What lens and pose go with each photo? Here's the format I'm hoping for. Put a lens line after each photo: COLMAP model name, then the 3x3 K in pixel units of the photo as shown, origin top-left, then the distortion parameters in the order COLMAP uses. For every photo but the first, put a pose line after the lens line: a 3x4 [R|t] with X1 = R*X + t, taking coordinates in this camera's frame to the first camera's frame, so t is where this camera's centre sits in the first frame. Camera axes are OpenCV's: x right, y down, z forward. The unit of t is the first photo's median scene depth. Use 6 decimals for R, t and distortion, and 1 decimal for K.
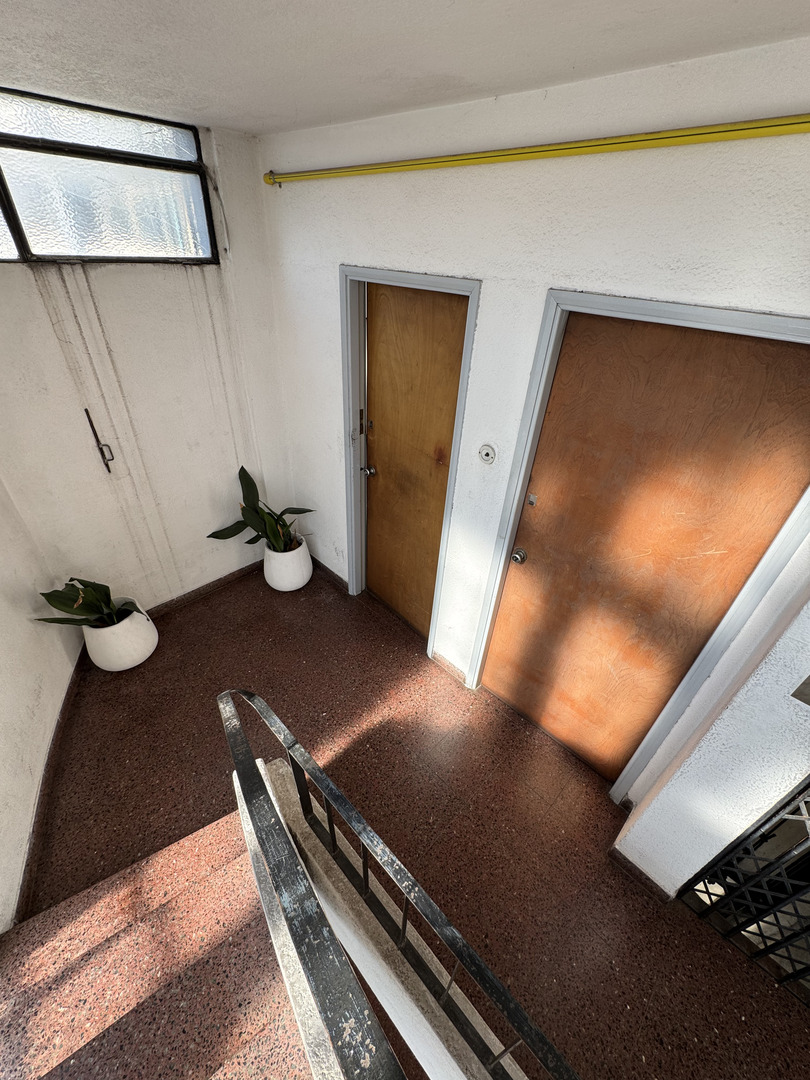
lens RADIAL K [[428.8, 0, 404.9], [0, 428.8, 539.5], [0, 0, 1]] dist [-0.004006, 0.000780]
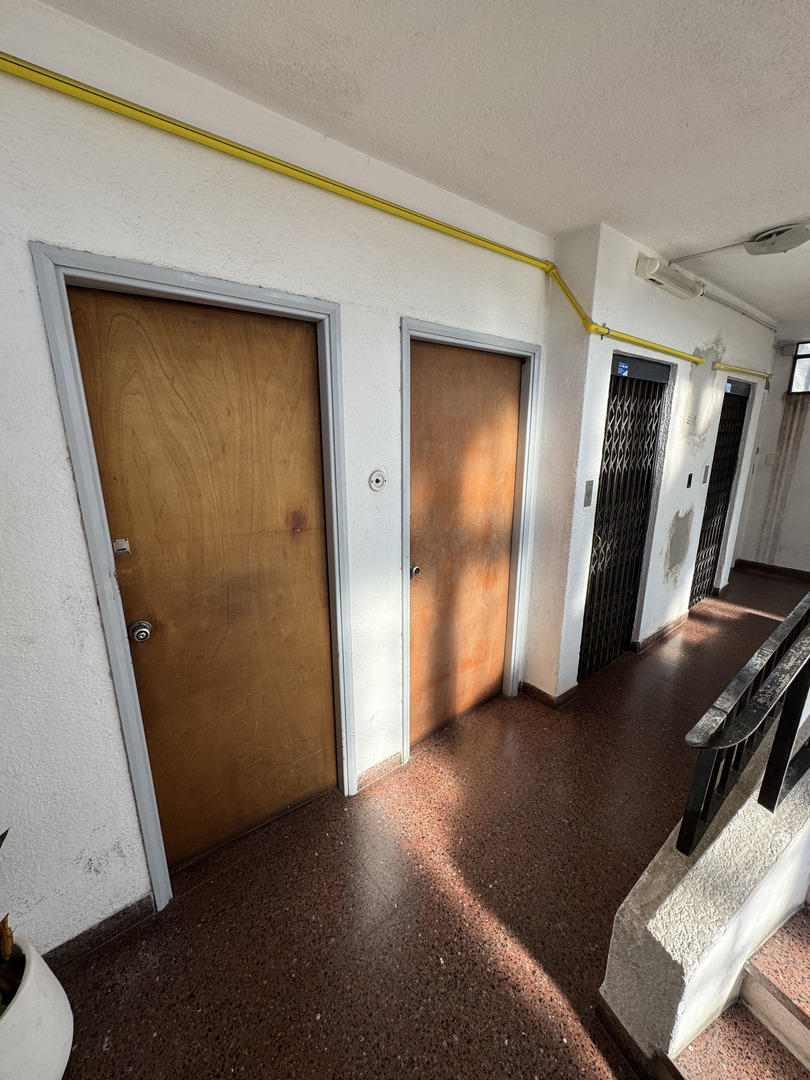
lens RADIAL K [[428.8, 0, 404.9], [0, 428.8, 539.5], [0, 0, 1]] dist [-0.004006, 0.000780]
pose [[0.110812, -0.293211, 0.949604, -0.701350], [0.569884, 0.801545, 0.180993, -0.218777], [-0.814219, 0.521108, 0.255917, 0.732317]]
